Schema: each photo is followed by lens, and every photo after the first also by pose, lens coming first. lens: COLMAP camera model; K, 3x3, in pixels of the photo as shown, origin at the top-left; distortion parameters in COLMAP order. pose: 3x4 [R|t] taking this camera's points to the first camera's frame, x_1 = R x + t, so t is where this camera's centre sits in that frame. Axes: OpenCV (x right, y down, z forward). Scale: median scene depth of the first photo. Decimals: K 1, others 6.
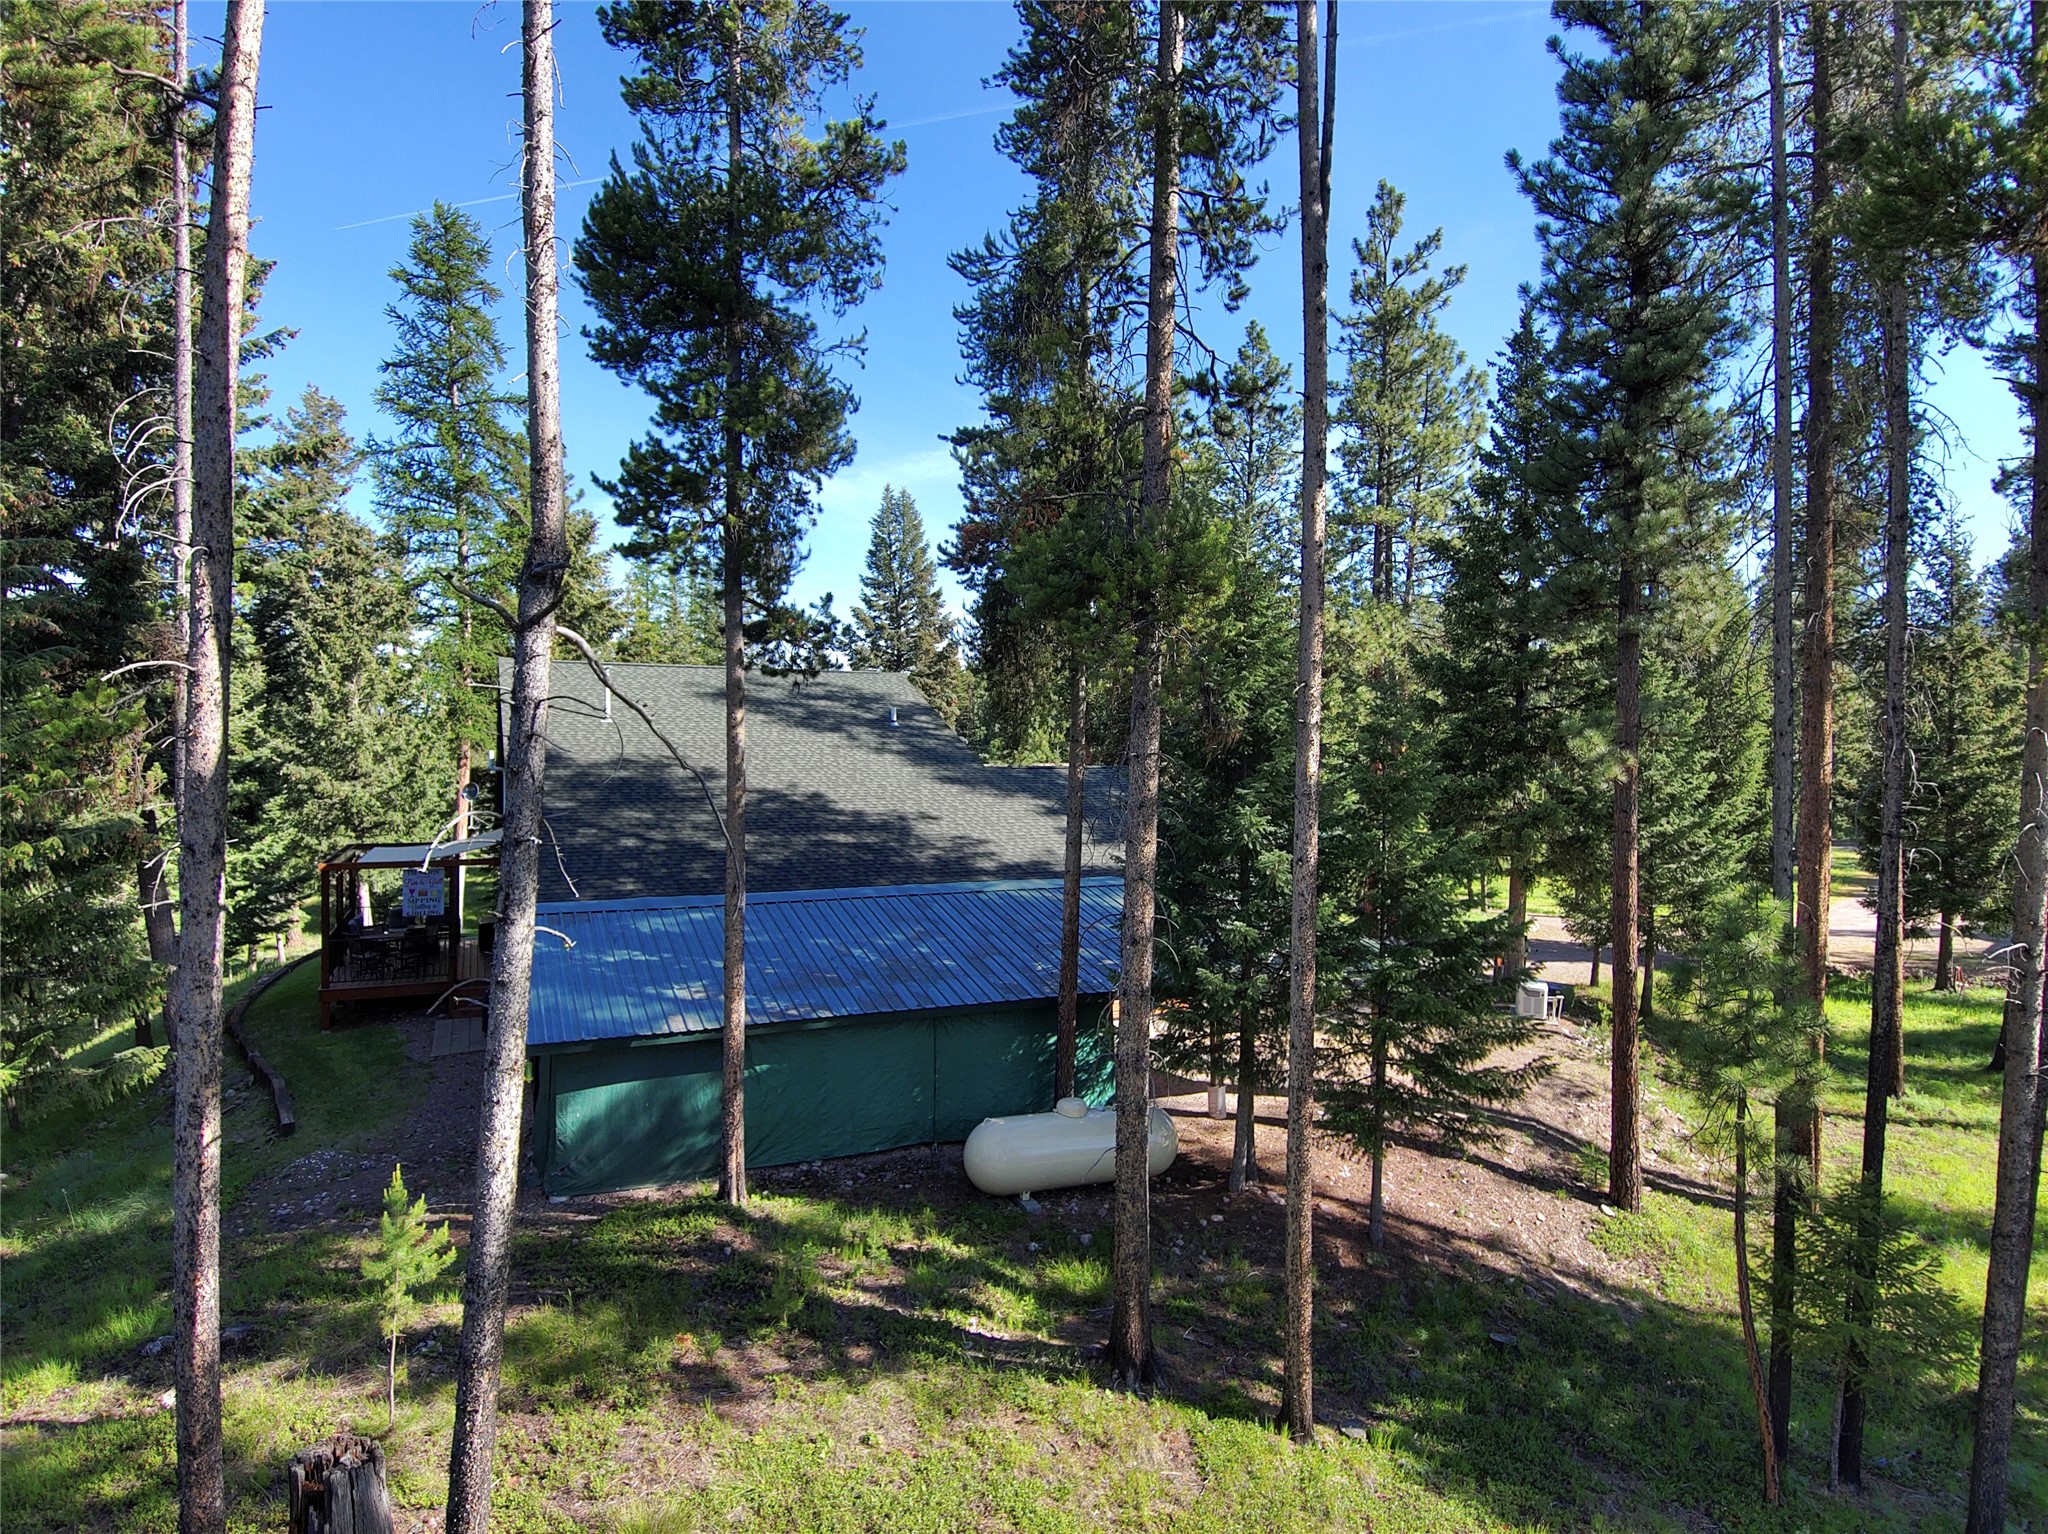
lens RADIAL K [[1238.6, 0, 1024.0], [0, 1238.6, 767.0], [0, 0, 1]] dist [-0.004404, -0.001682]
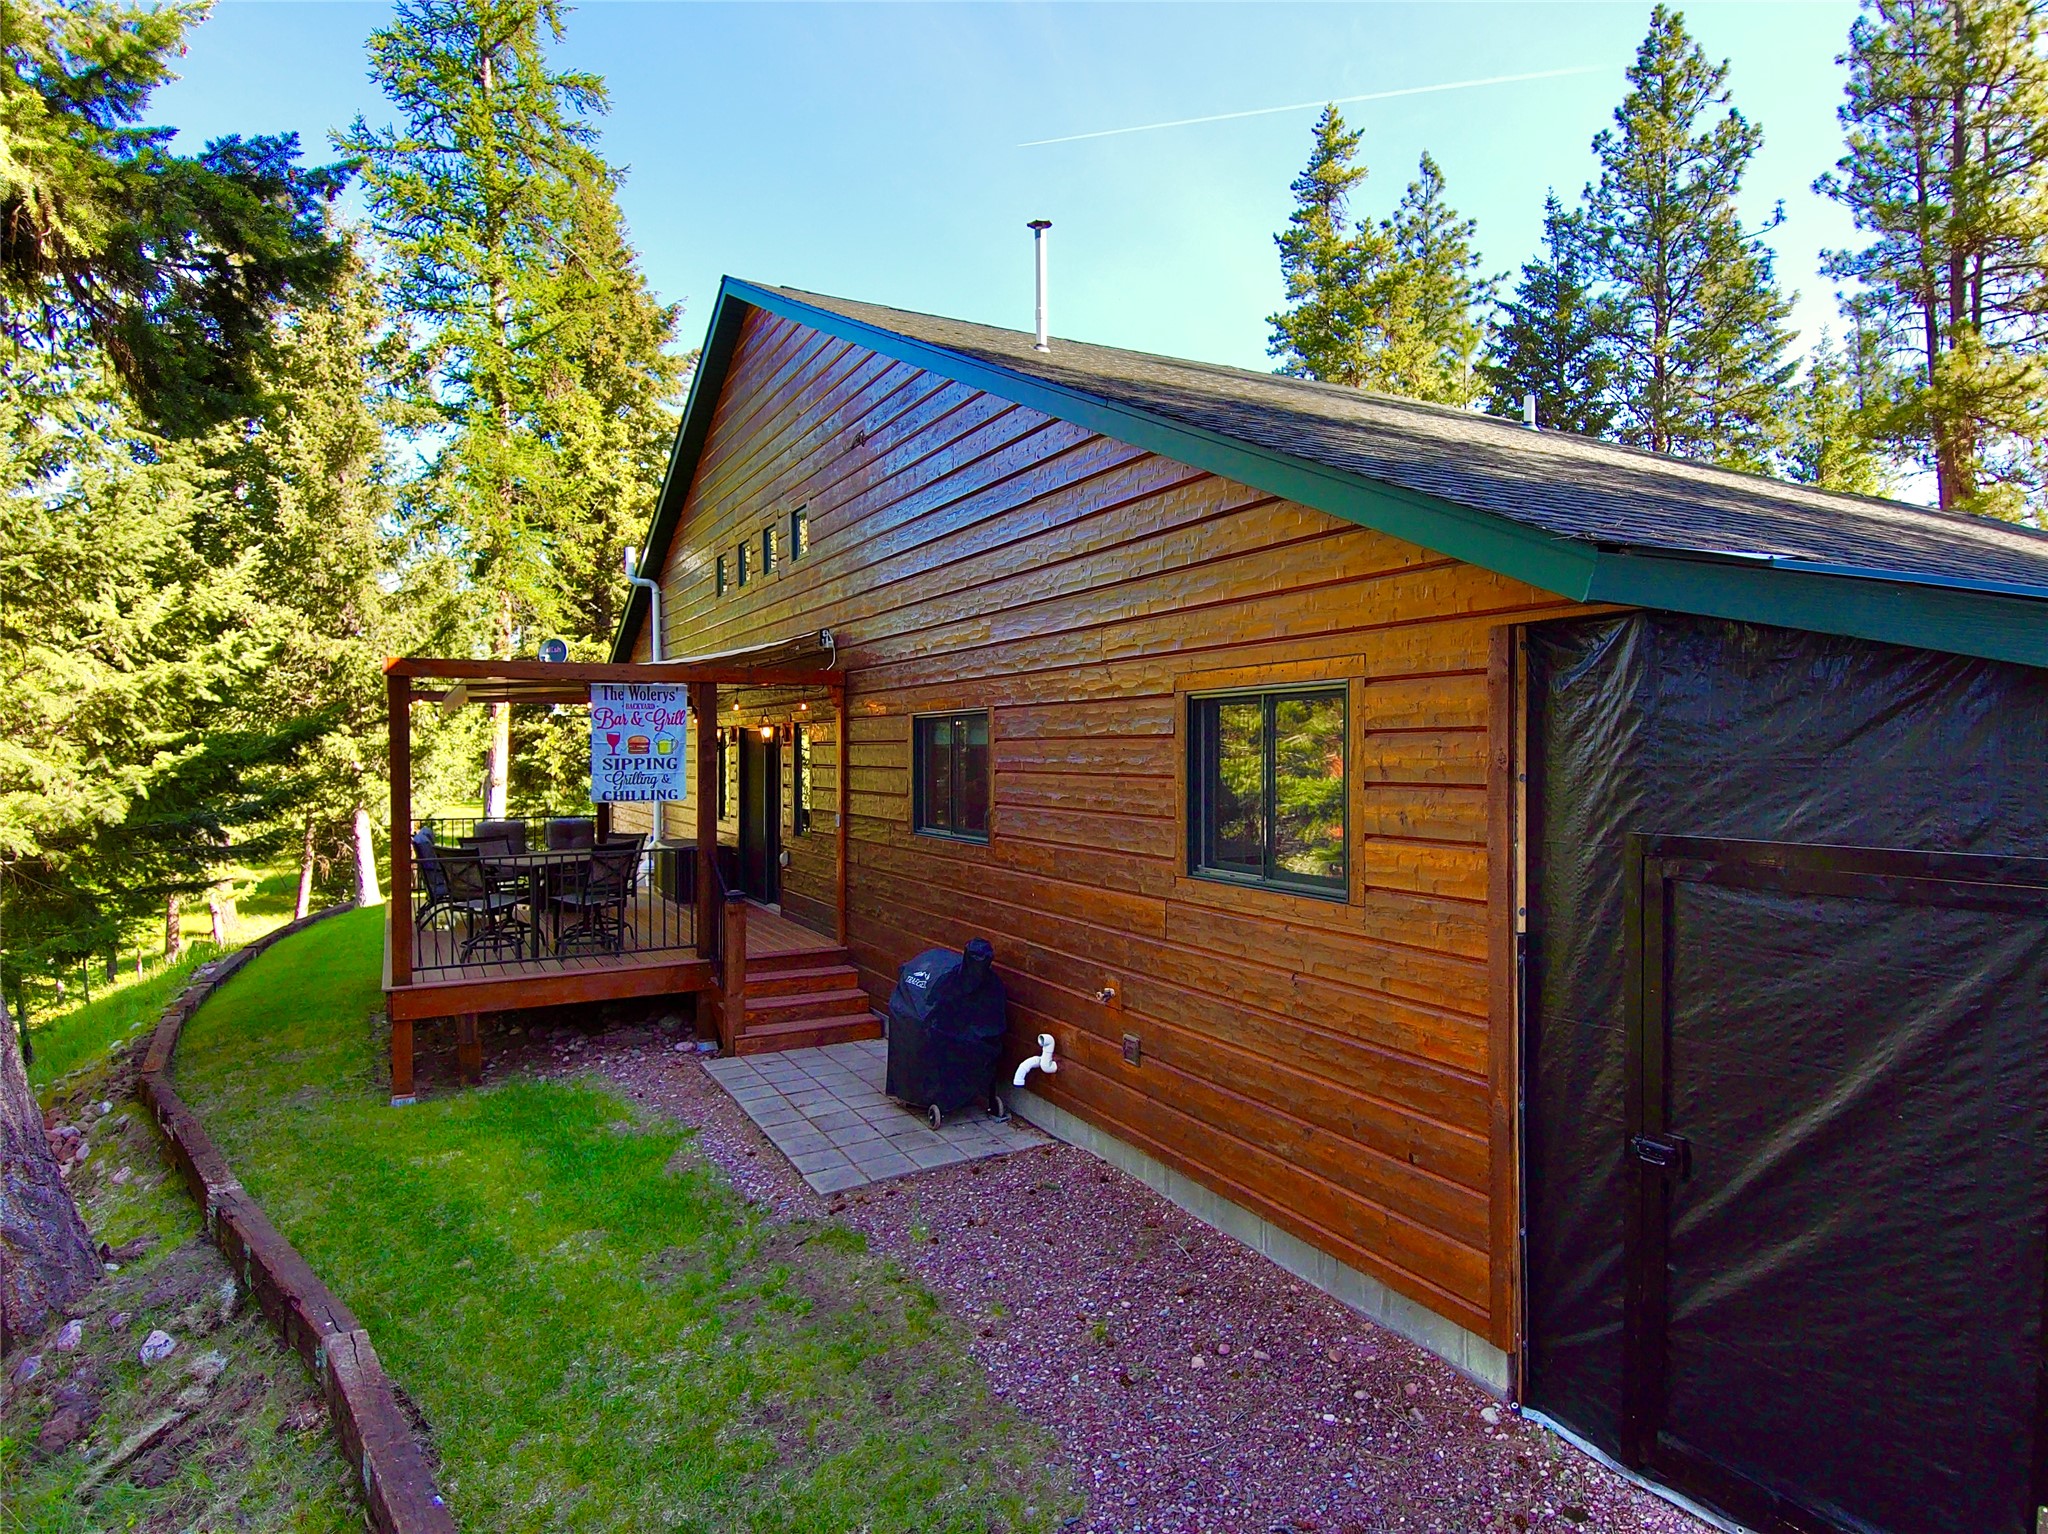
lens RADIAL K [[1238.6, 0, 1024.0], [0, 1238.6, 767.0], [0, 0, 1]] dist [-0.004404, -0.001682]
pose [[0.998308, -0.002596, 0.058082, -0.258929], [0.002498, 0.999995, 0.001757, 0.073726], [-0.058086, -0.001609, 0.998310, 0.398267]]
